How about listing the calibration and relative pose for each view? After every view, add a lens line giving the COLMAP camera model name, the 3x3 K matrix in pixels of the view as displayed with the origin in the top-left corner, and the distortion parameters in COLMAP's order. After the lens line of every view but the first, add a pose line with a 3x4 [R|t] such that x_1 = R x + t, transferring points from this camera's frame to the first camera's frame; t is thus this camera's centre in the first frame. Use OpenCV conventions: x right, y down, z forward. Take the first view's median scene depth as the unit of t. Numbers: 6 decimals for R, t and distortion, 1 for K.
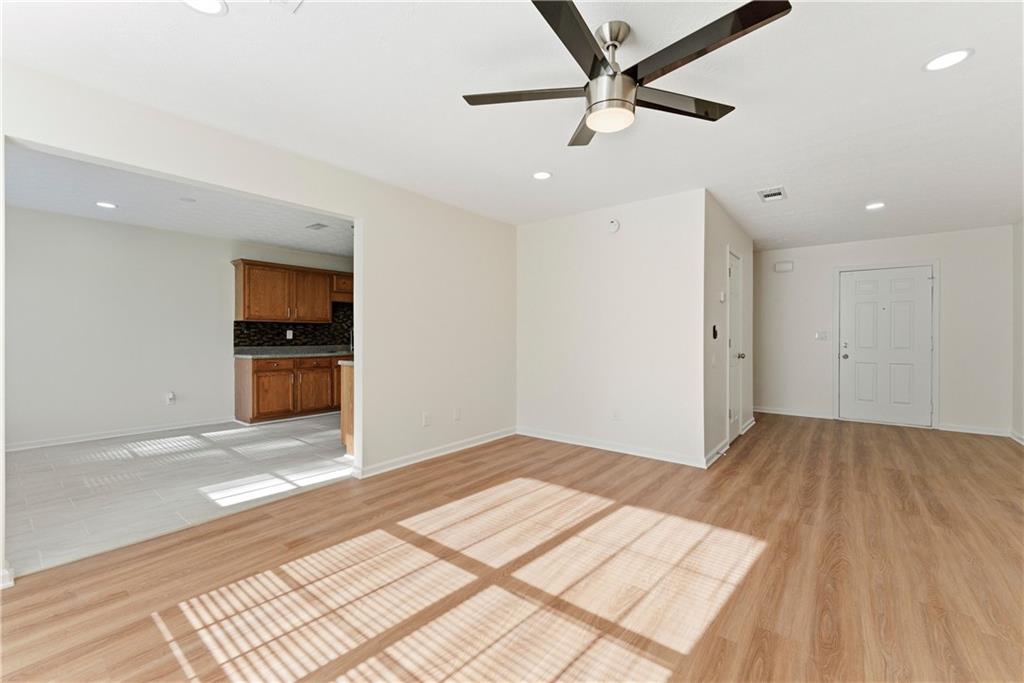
lens RADIAL K [[420.8, 0, 512.0], [0, 420.8, 341.5], [0, 0, 1]] dist [-0.001673, -0.000309]
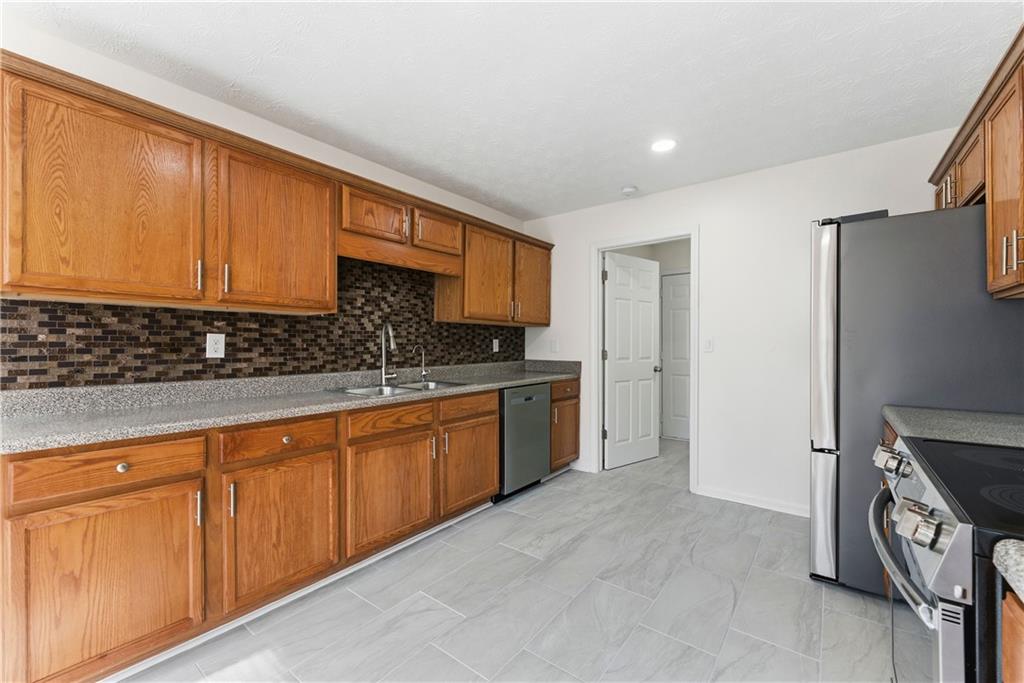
lens RADIAL K [[412.1, 0, 511.1], [0, 412.1, 345.2], [0, 0, 1]] dist [-0.001276, -0.000125]
pose [[0.999803, 0.004817, 0.019279, -0.296208], [-0.004685, 0.999965, -0.006877, -0.016040], [-0.019312, 0.006785, 0.999790, 0.665013]]
